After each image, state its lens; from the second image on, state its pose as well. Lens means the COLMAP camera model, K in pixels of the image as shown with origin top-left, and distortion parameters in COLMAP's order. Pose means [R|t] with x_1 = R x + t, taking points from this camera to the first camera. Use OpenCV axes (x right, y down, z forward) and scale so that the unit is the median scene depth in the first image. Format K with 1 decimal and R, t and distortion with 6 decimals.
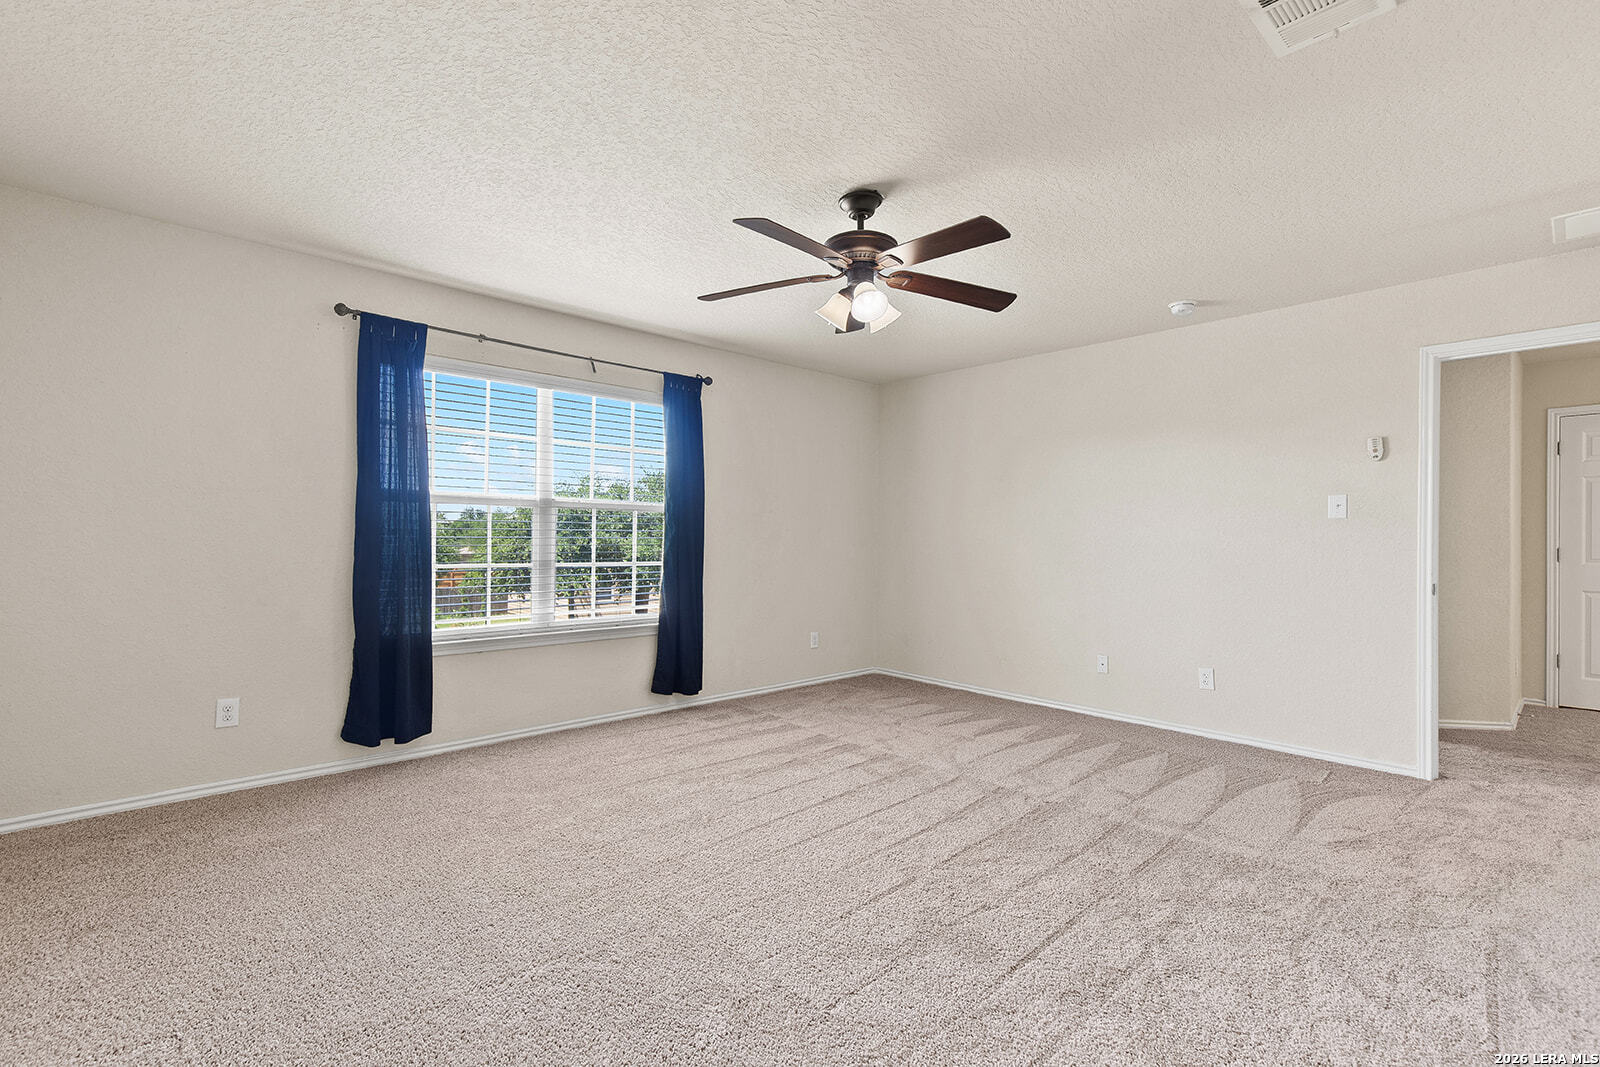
lens RADIAL K [[722.2, 0, 826.2], [0, 722.2, 538.9], [0, 0, 1]] dist [0.007346, 0.000350]
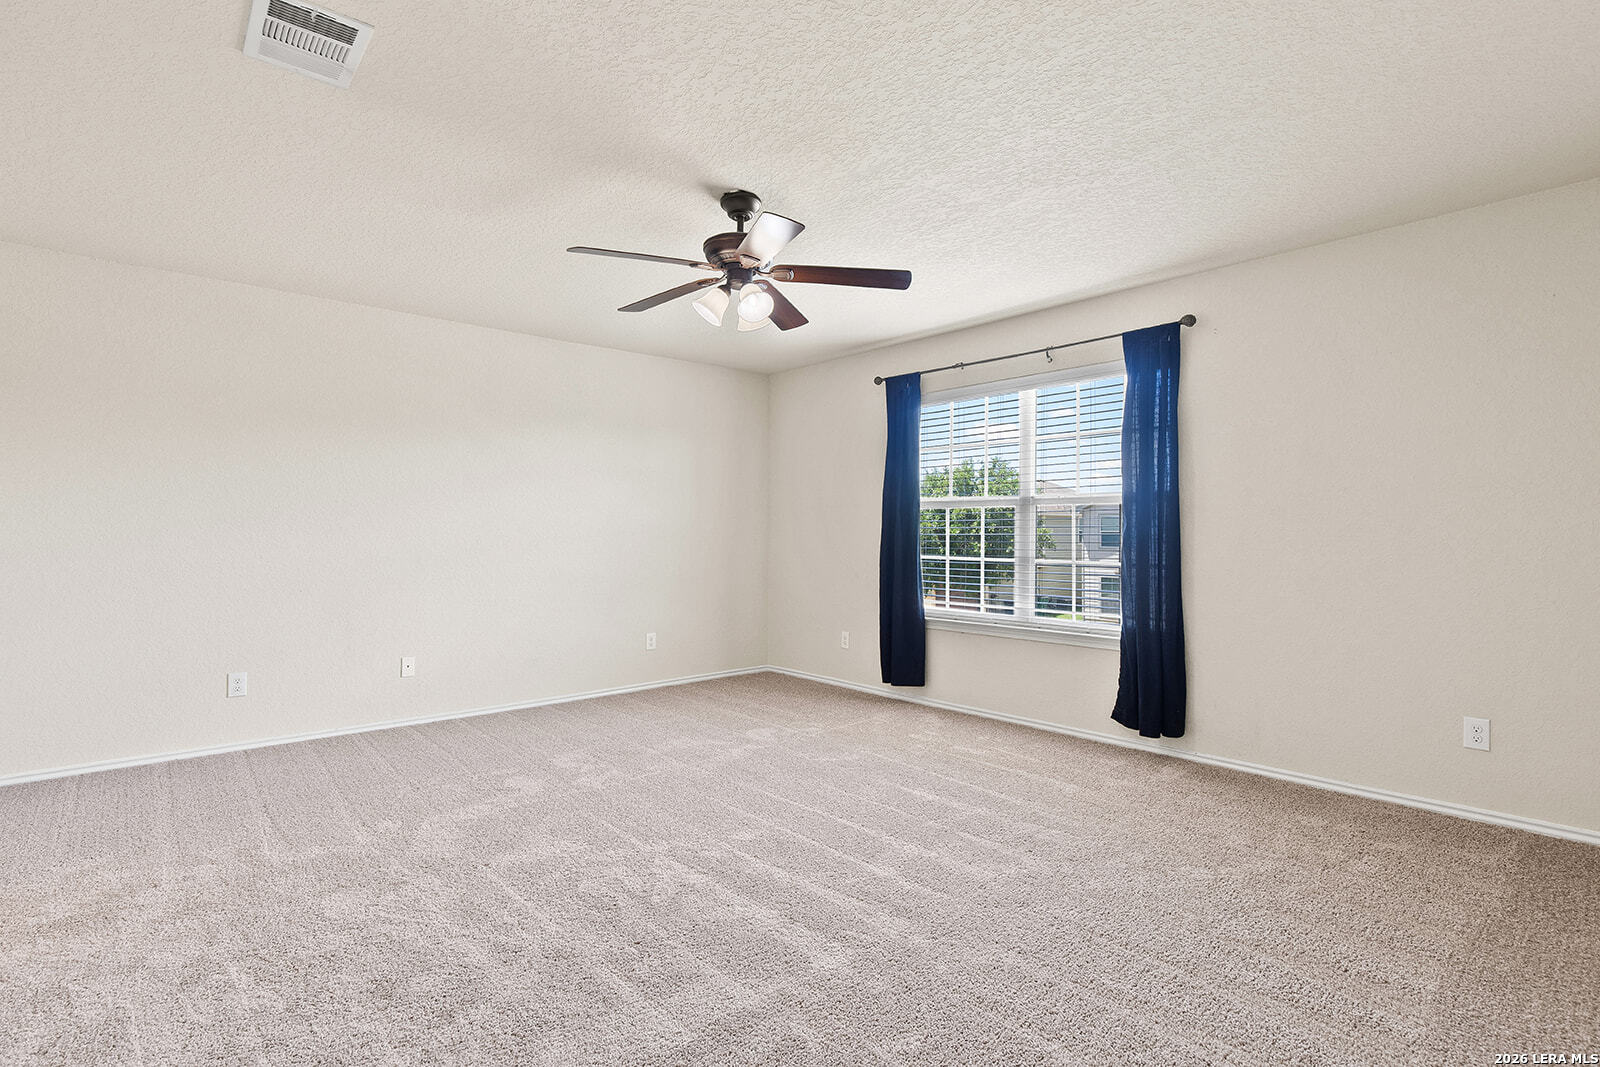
lens RADIAL K [[771.5, 0, 797.0], [0, 771.5, 533.7], [0, 0, 1]] dist [-0.005616, -0.000278]
pose [[-0.045725, -0.008341, -0.998919, 0.790988], [-0.002712, 0.999962, -0.008226, 0.007266], [0.998950, 0.002333, -0.045746, 0.790818]]
